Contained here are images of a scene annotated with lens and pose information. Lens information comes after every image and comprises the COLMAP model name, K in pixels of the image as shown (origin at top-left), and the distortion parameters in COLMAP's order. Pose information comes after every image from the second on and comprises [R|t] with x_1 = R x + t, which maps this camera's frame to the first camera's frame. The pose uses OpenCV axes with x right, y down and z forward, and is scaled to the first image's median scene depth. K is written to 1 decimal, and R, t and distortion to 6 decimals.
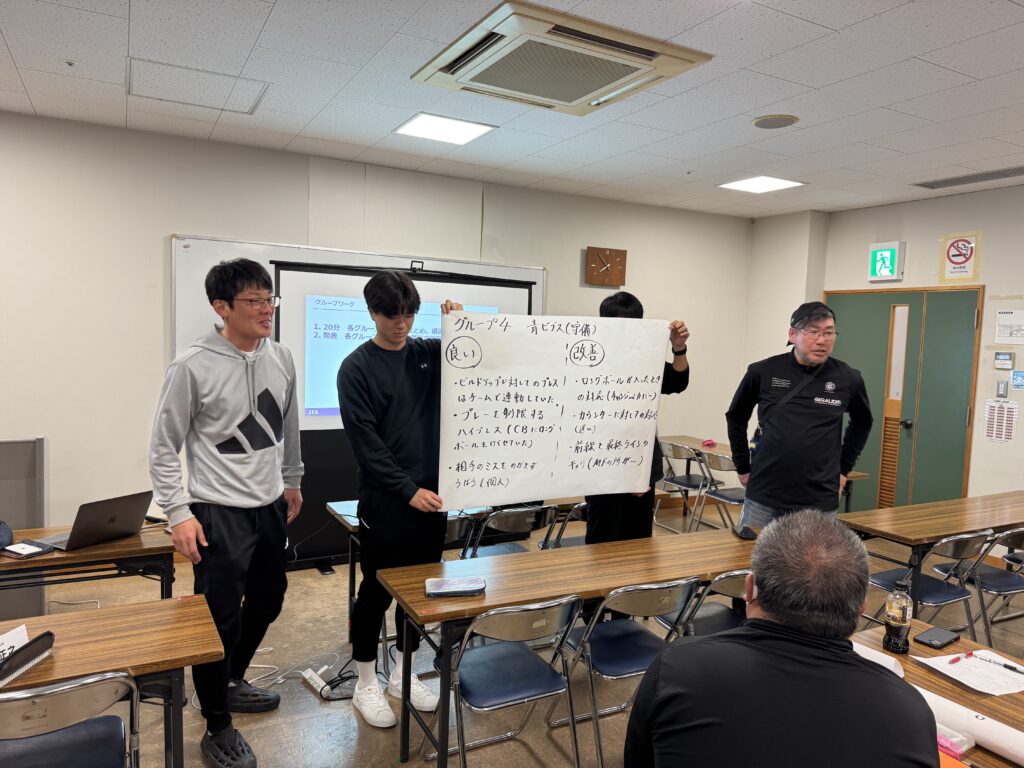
lens RADIAL K [[725.9, 0, 513.5], [0, 725.9, 386.1], [0, 0, 1]] dist [0.008584, -0.019551]
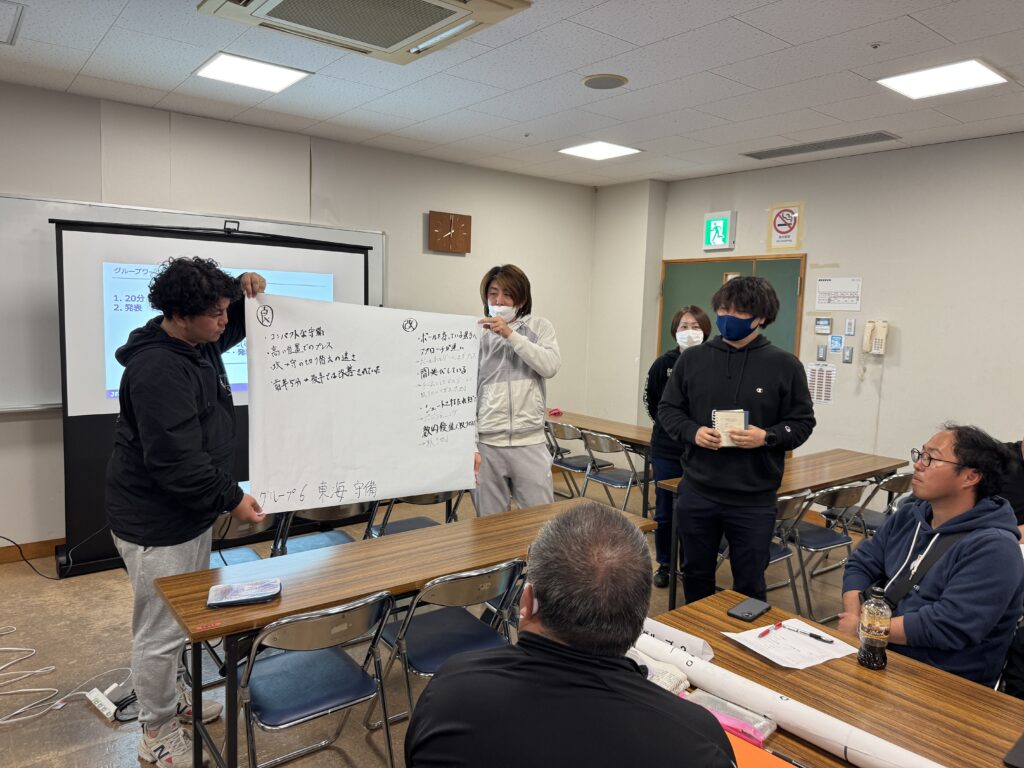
lens RADIAL K [[725.9, 0, 513.5], [0, 725.9, 379.8], [0, 0, 1]] dist [0.008584, -0.019551]
pose [[0.983408, -0.023716, 0.179849, 0.058386], [0.017465, 0.999190, 0.036262, -0.004363], [-0.180563, -0.032520, 0.983026, 0.057874]]
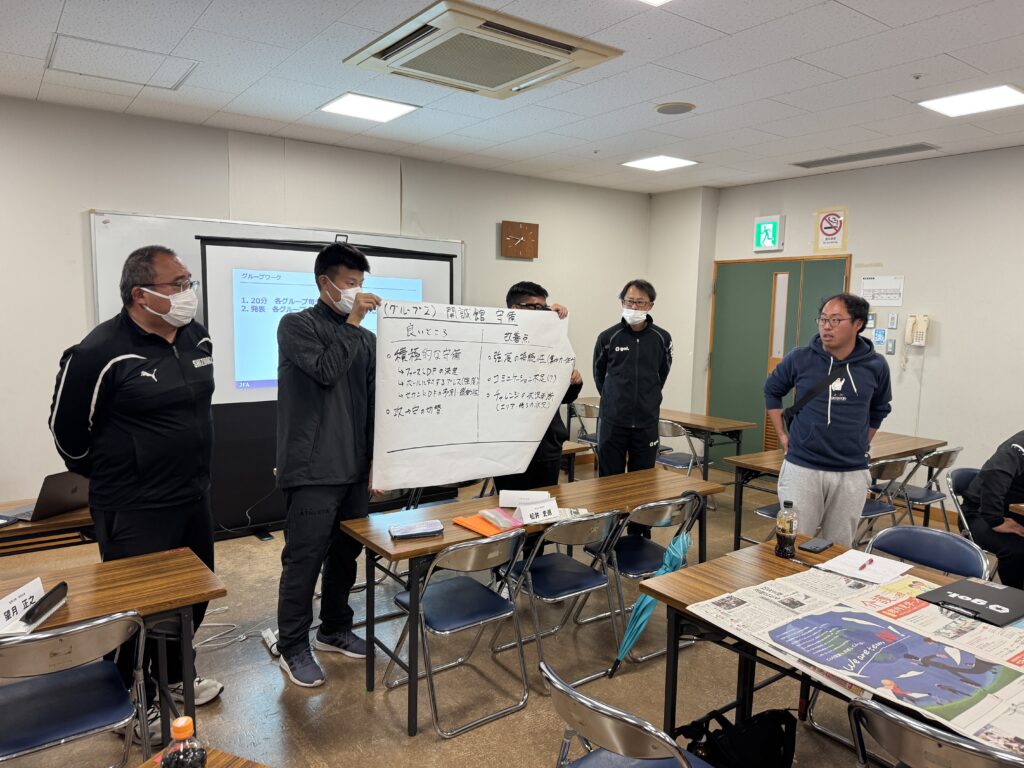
lens RADIAL K [[725.9, 0, 512.9], [0, 725.9, 389.2], [0, 0, 1]] dist [0.008584, -0.019551]
pose [[0.990144, -0.033074, 0.136088, -0.052235], [0.027003, 0.998566, 0.046215, 0.006876], [-0.137422, -0.042084, 0.989618, -0.086070]]
